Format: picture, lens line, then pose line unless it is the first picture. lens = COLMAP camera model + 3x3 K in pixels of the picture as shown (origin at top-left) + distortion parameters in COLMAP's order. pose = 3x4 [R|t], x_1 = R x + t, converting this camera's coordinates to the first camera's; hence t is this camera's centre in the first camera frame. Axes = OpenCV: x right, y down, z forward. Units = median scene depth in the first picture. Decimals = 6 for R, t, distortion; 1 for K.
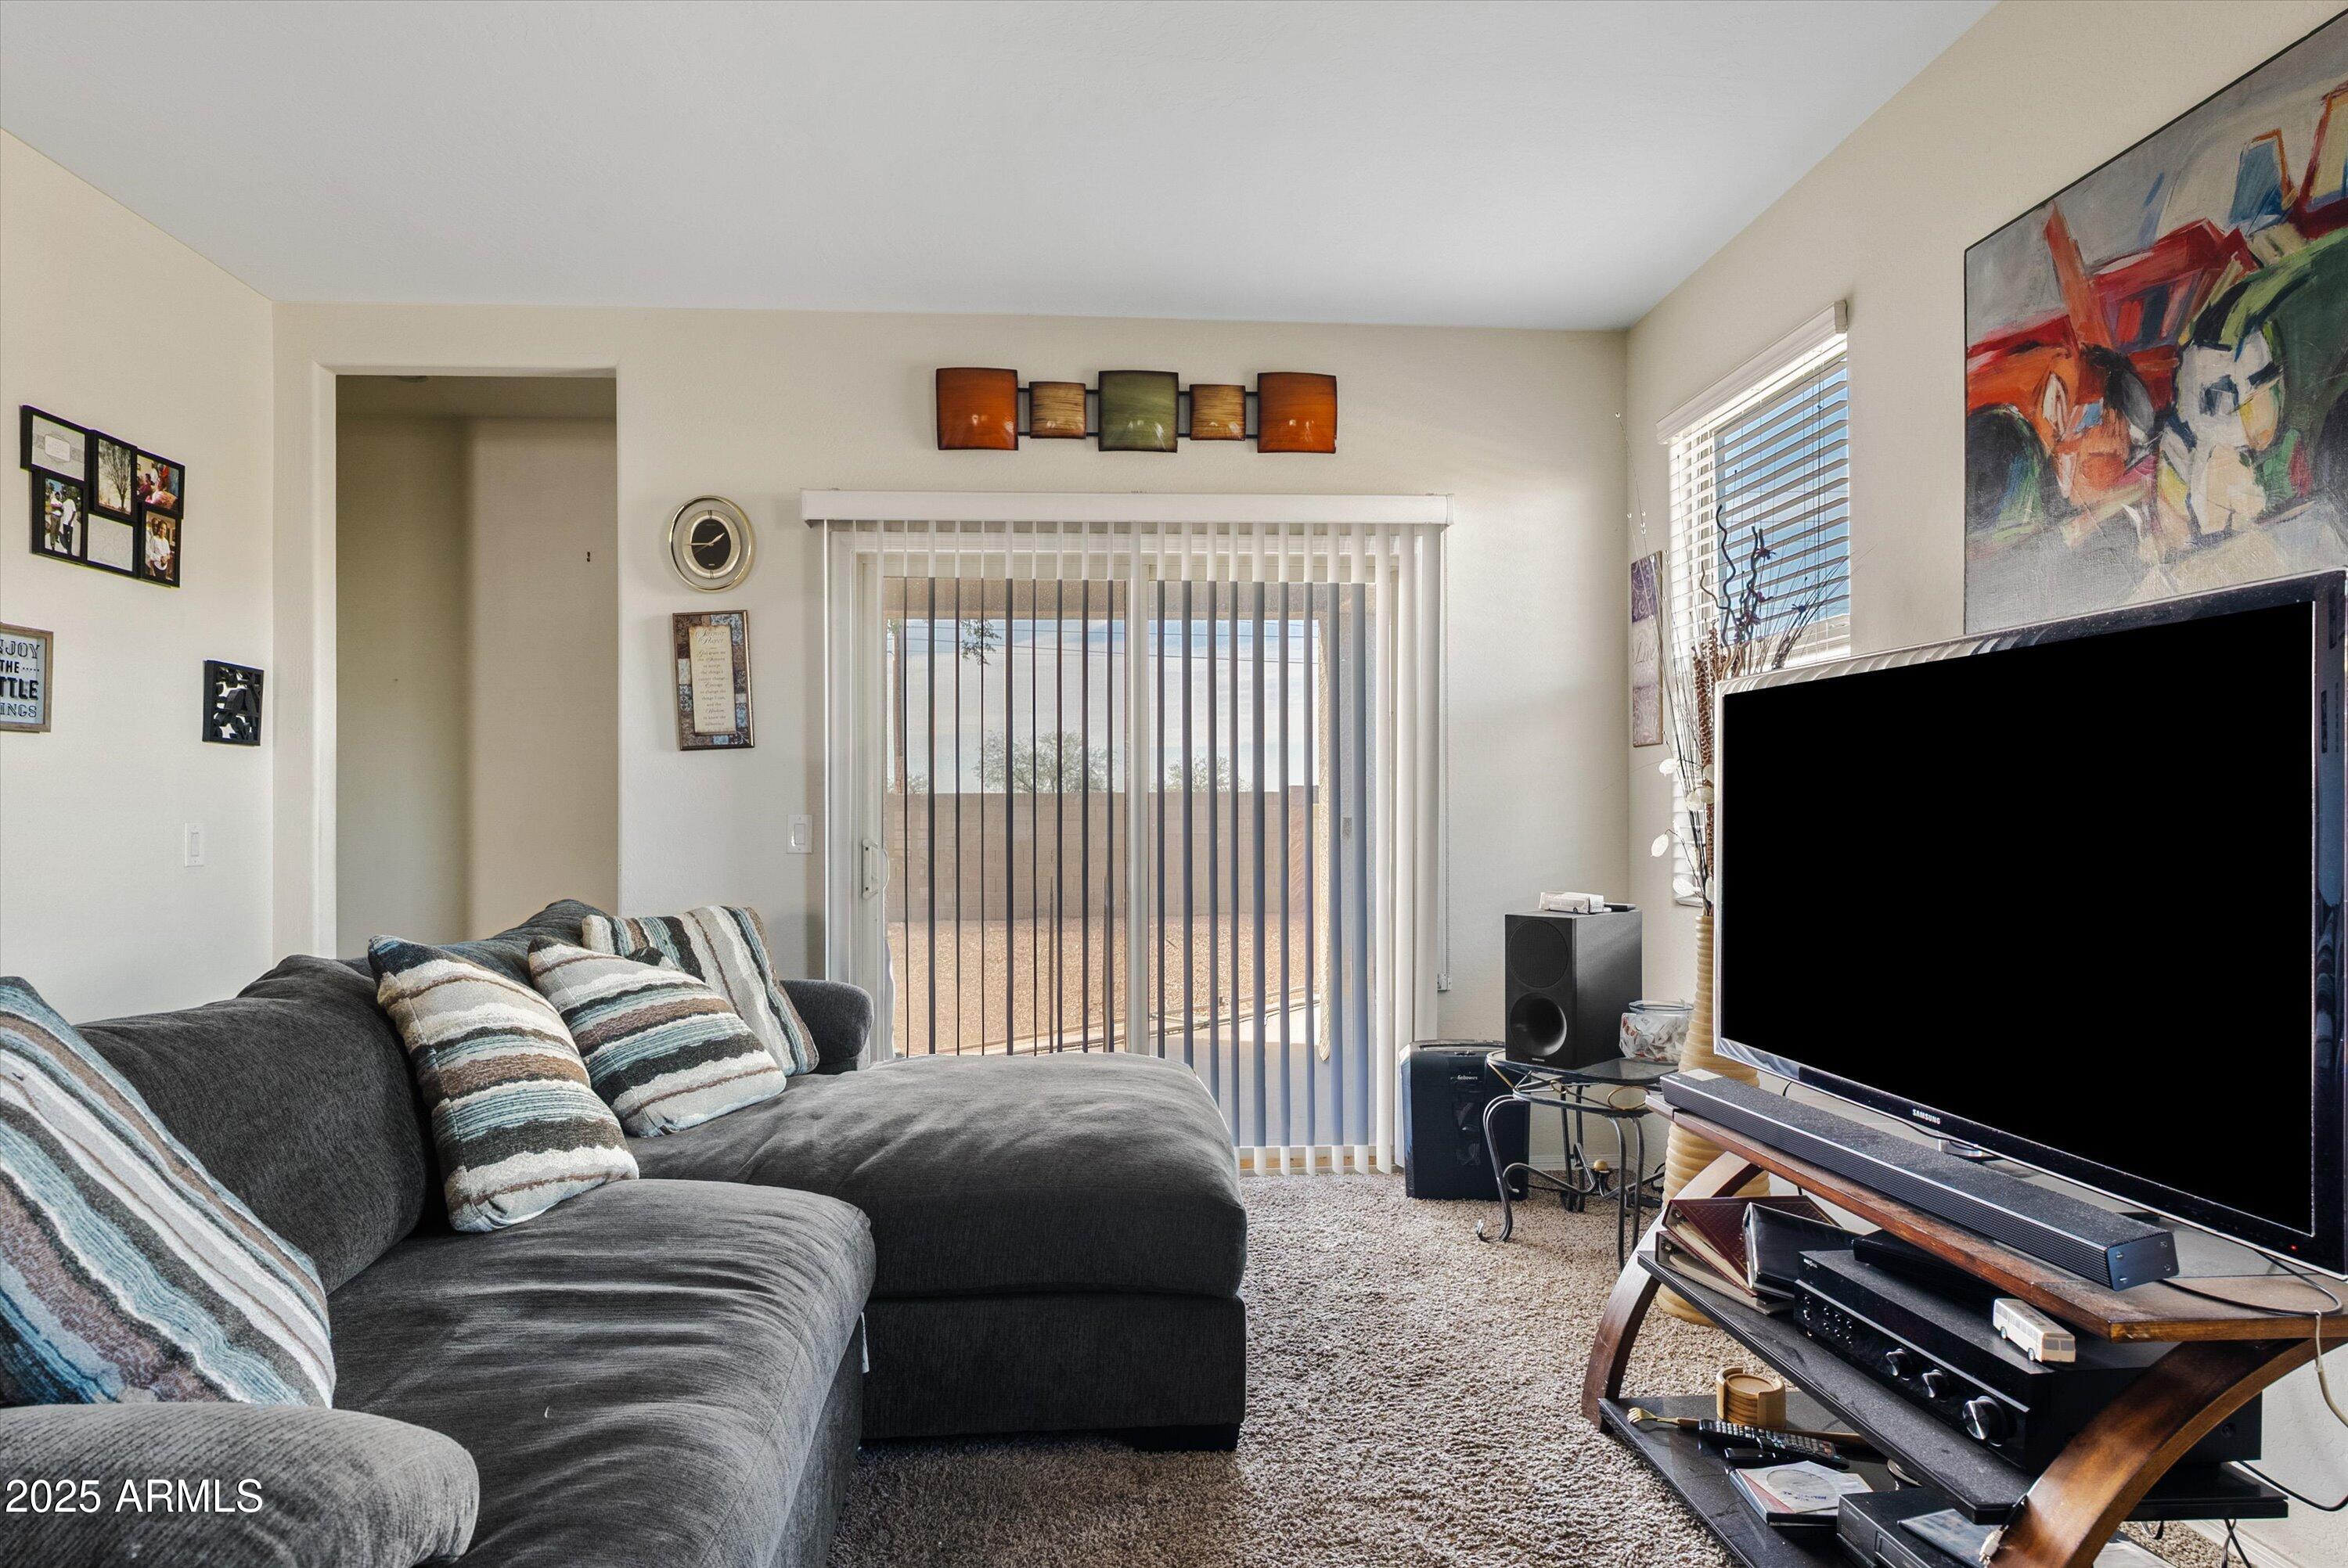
lens RADIAL K [[1310.2, 0, 1167.4], [0, 1310.2, 814.3], [0, 0, 1]] dist [-0.002241, 0.002602]
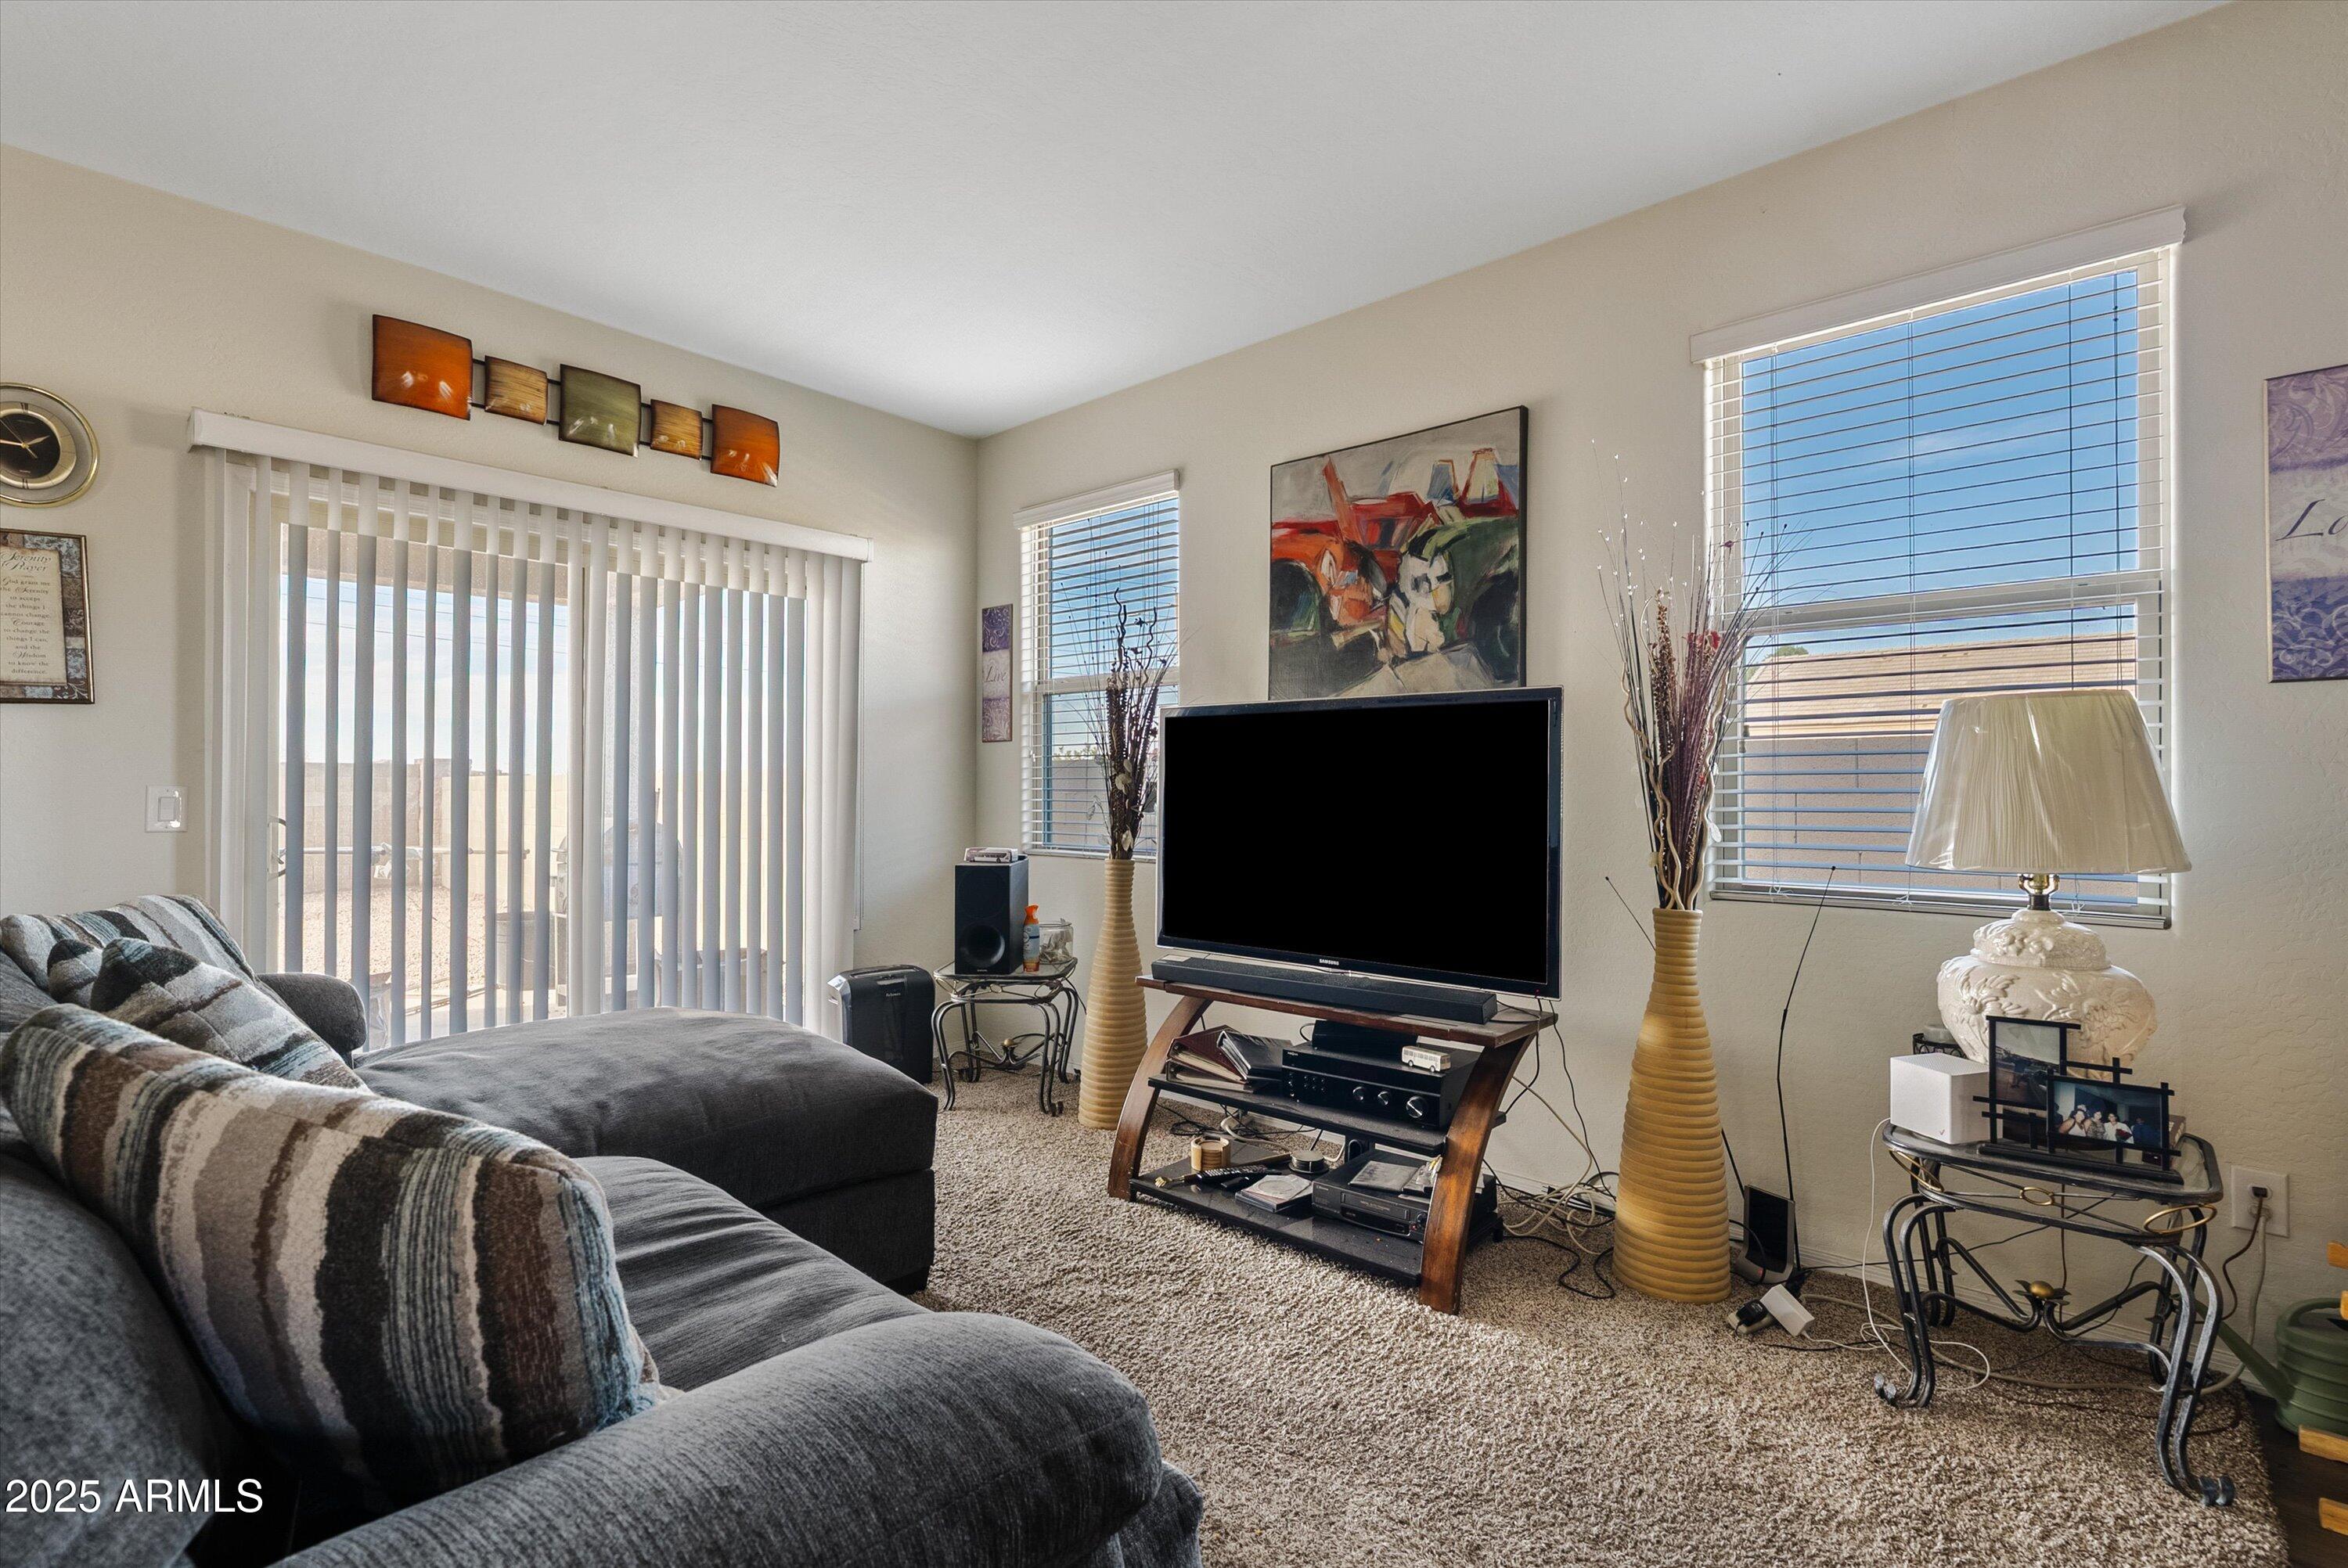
lens RADIAL K [[1080.9, 0, 1174.0], [0, 1080.9, 784.0], [0, 0, 1]] dist [-0.002766, -0.000249]
pose [[0.717443, 0.009367, 0.696554, -0.461068], [-0.006358, 0.999956, -0.006898, -0.000952], [-0.696588, 0.000520, 0.717471, 0.066176]]
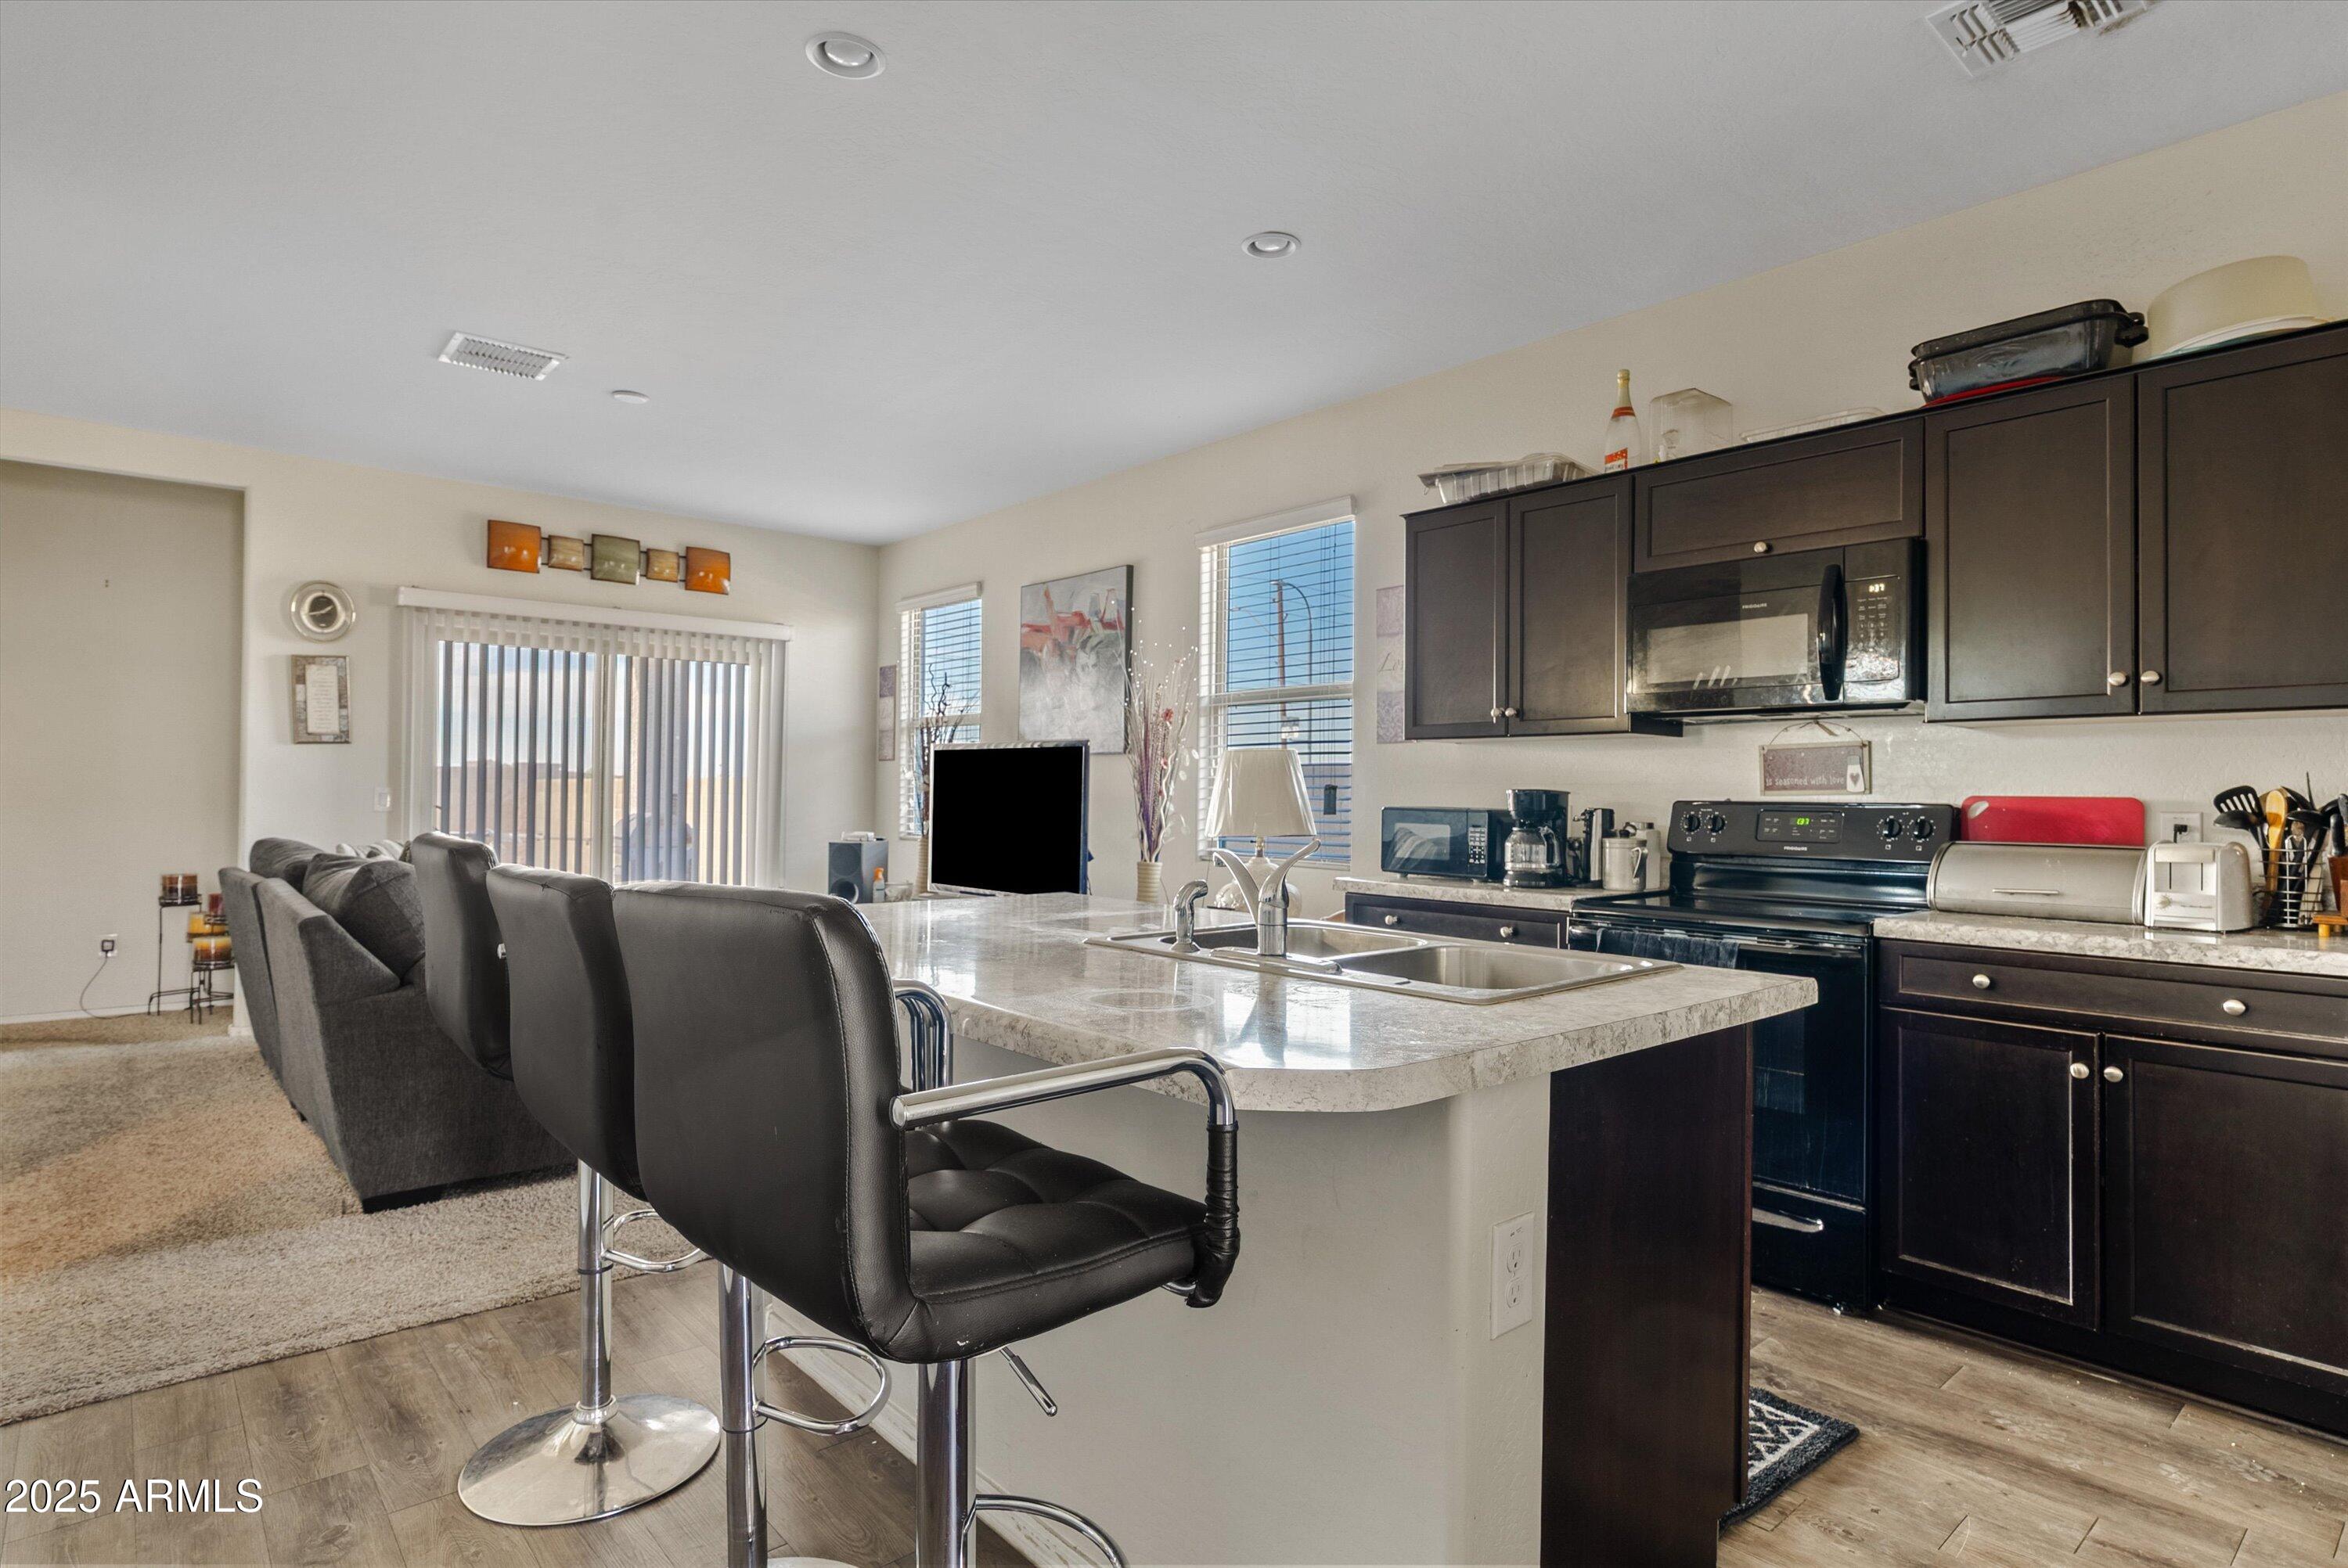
lens RADIAL K [[1240.0, 0, 1169.7], [0, 1240.0, 793.3], [0, 0, 1]] dist [-0.000703, 0.000048]
pose [[0.801742, 0.015324, 0.597473, -0.639071], [-0.016694, 0.999855, -0.003243, -0.005601], [-0.597436, -0.007374, 0.801882, -1.187019]]
